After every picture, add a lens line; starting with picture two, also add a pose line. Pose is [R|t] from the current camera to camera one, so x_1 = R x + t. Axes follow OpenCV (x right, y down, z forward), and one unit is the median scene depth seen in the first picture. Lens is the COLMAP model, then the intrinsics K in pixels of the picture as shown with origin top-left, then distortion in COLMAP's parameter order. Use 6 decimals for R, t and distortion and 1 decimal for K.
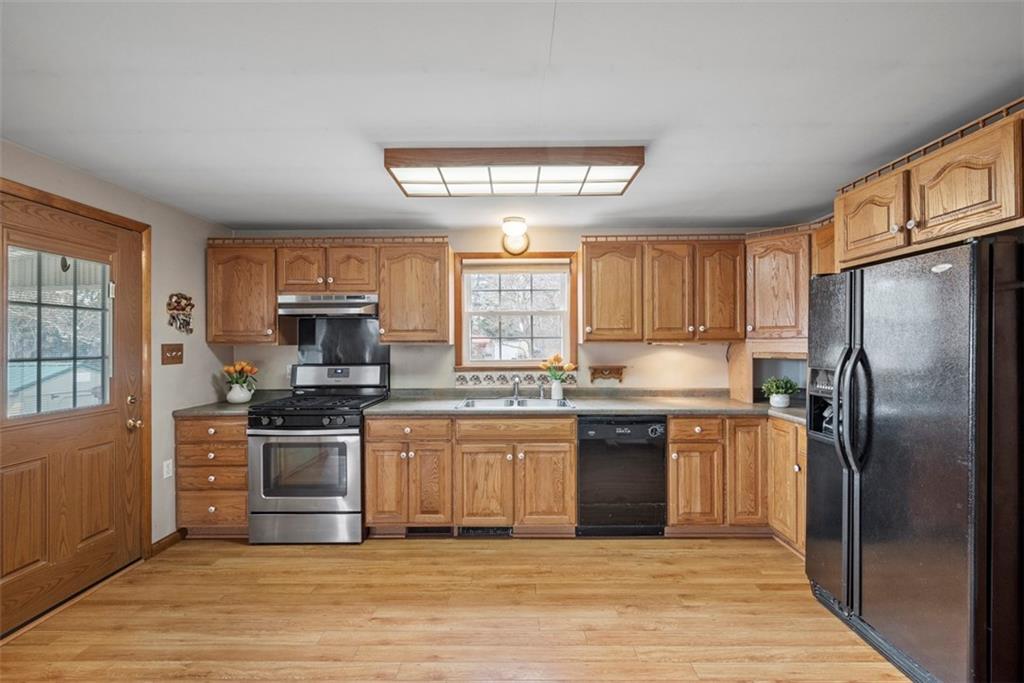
lens RADIAL K [[432.8, 0, 512.8], [0, 432.8, 341.5], [0, 0, 1]] dist [-0.002789, -0.000148]
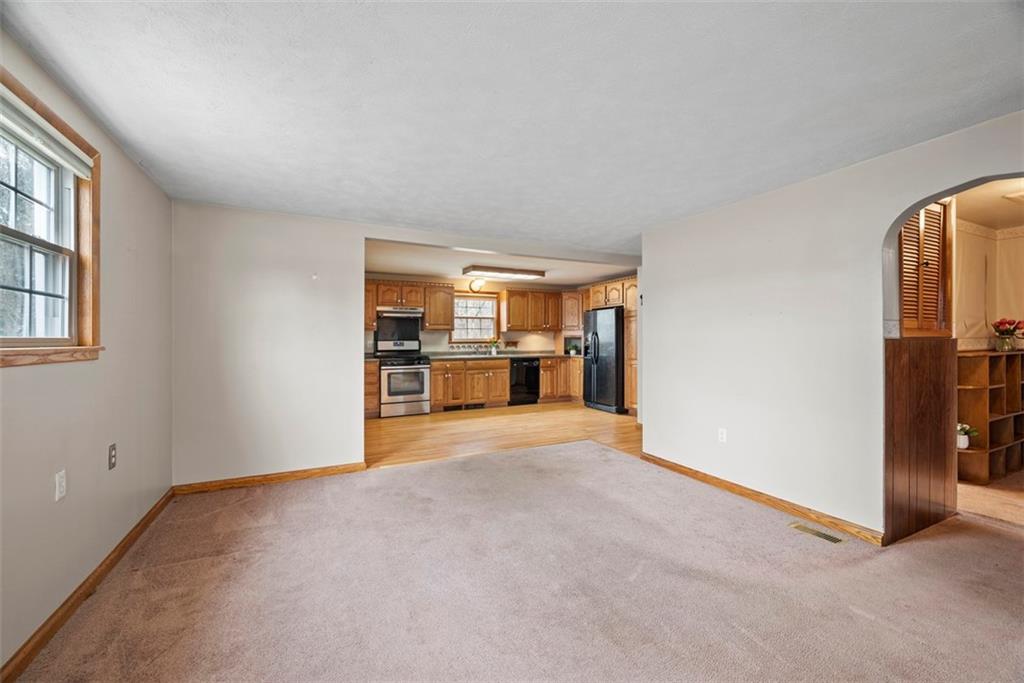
lens RADIAL K [[407.9, 0, 508.8], [0, 407.9, 339.1], [0, 0, 1]] dist [-0.001290, -0.000402]
pose [[0.892187, 0.004059, 0.451649, -0.973257], [-0.004390, 0.999990, -0.000315, 0.054997], [-0.451646, -0.001702, 0.892196, -1.201962]]
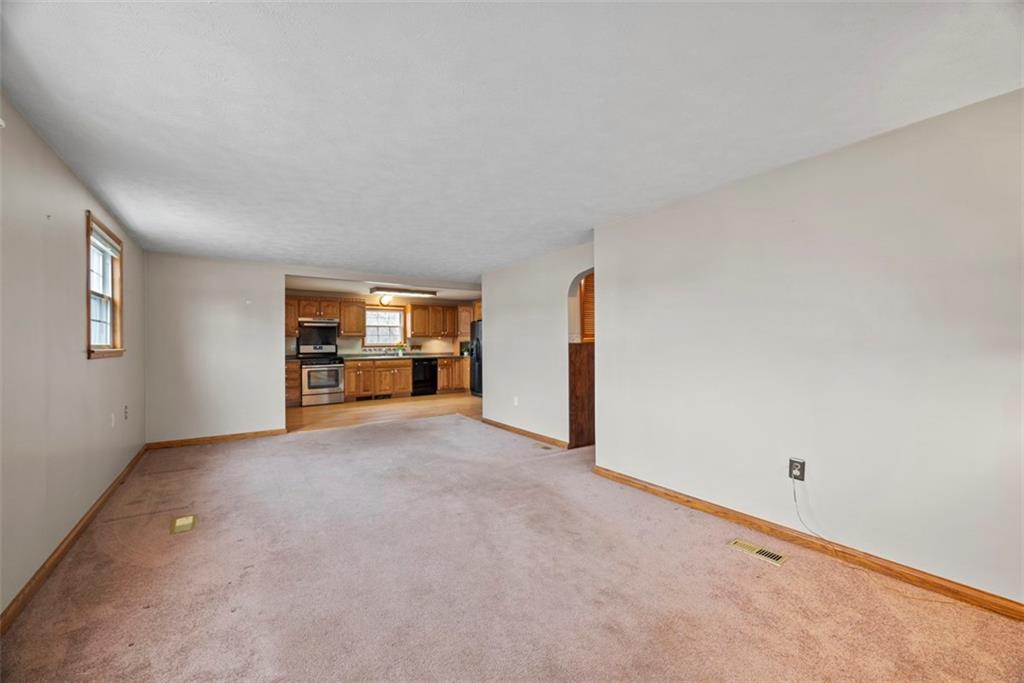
lens RADIAL K [[407.9, 0, 512.6], [0, 407.9, 345.2], [0, 0, 1]] dist [-0.001290, -0.000402]
pose [[0.813766, -0.002086, 0.581190, -1.036539], [-0.000945, 0.999987, 0.004912, 0.051052], [-0.581192, -0.004546, 0.813753, -1.978346]]
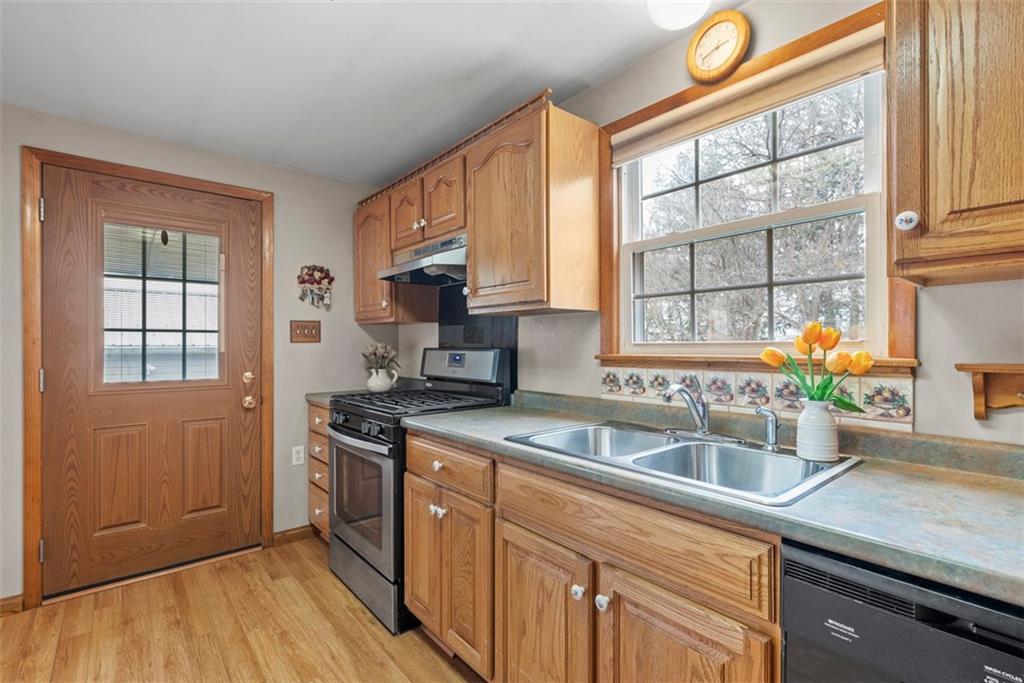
lens RADIAL K [[469.2, 0, 512.5], [0, 469.2, 345.1], [0, 0, 1]] dist [-0.000815, -0.000976]
pose [[0.653759, 0.005642, -0.756682, 0.257590], [0.000135, 0.999971, 0.007573, 0.050885], [0.756703, -0.005053, 0.653739, 0.687923]]
